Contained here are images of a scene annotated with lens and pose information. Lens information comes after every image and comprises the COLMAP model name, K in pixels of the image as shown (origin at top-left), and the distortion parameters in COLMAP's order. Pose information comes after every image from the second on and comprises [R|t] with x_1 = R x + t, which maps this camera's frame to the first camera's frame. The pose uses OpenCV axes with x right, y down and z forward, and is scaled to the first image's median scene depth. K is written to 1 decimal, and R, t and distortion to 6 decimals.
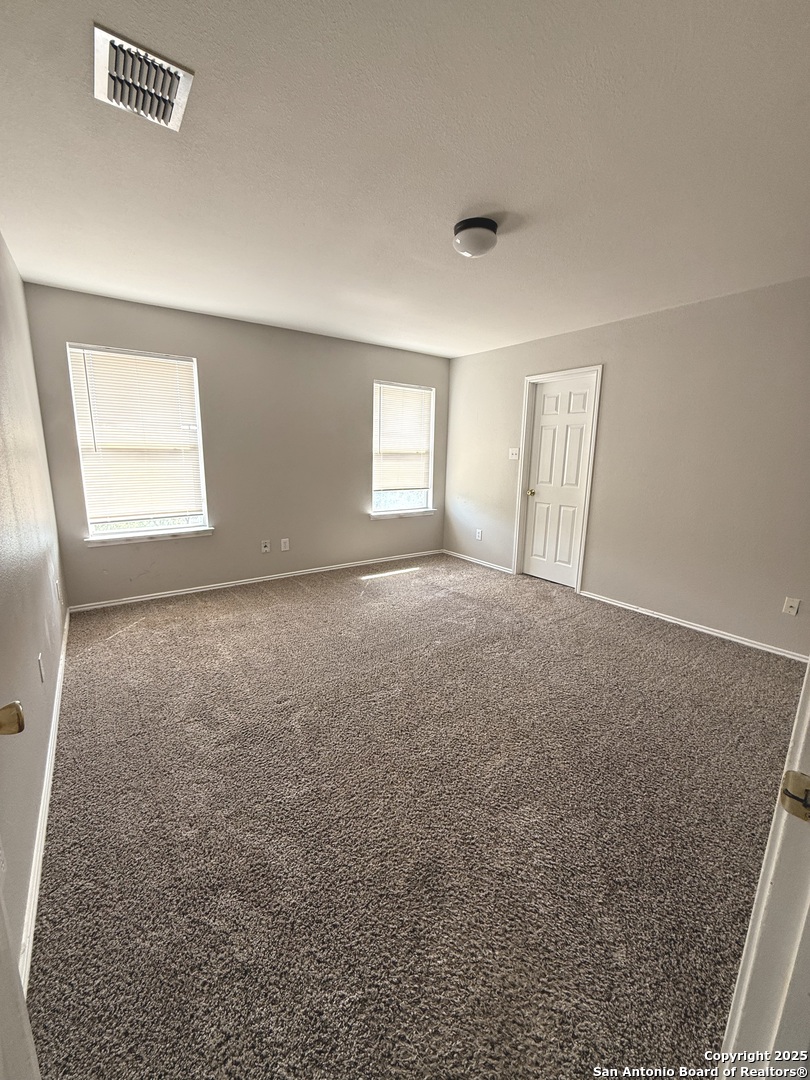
lens RADIAL K [[432.6, 0, 409.1], [0, 432.6, 539.8], [0, 0, 1]] dist [-0.005591, 0.001777]
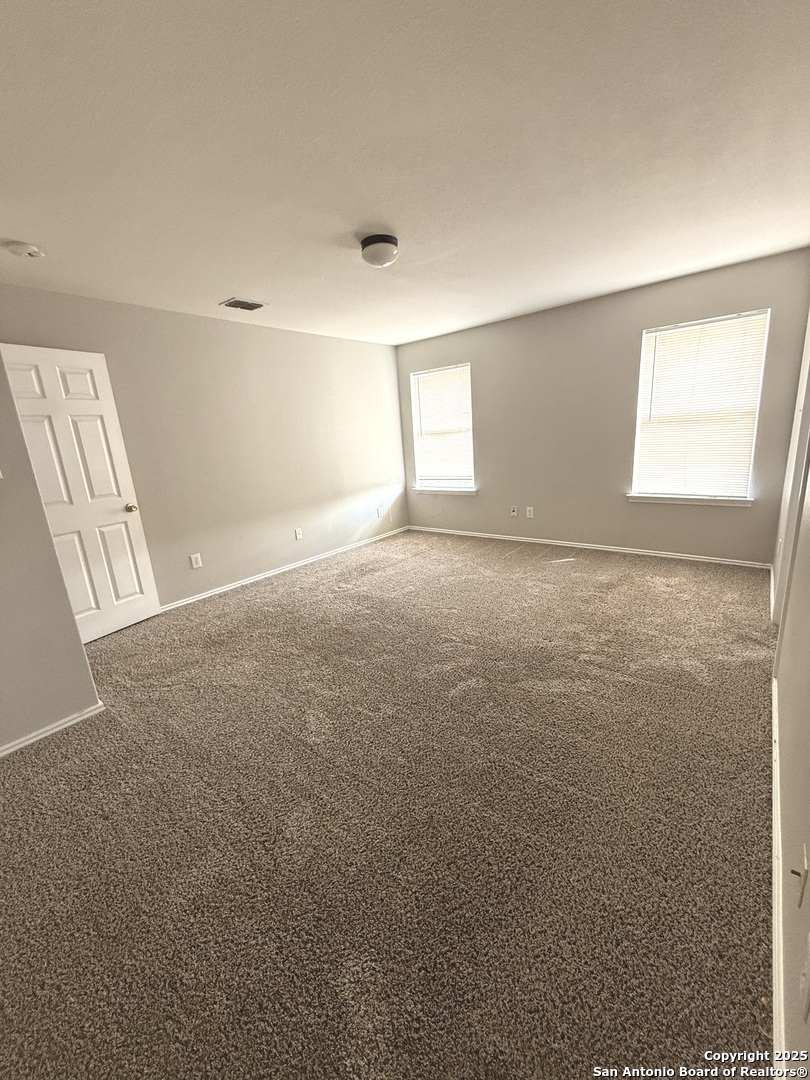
lens RADIAL K [[432.6, 0, 405.5], [0, 432.6, 537.1], [0, 0, 1]] dist [-0.005591, 0.001777]
pose [[0.258257, 0.192297, -0.946744, 0.760256], [-0.129324, 0.978050, 0.163378, -0.073514], [0.957381, 0.080244, 0.277457, 0.434334]]
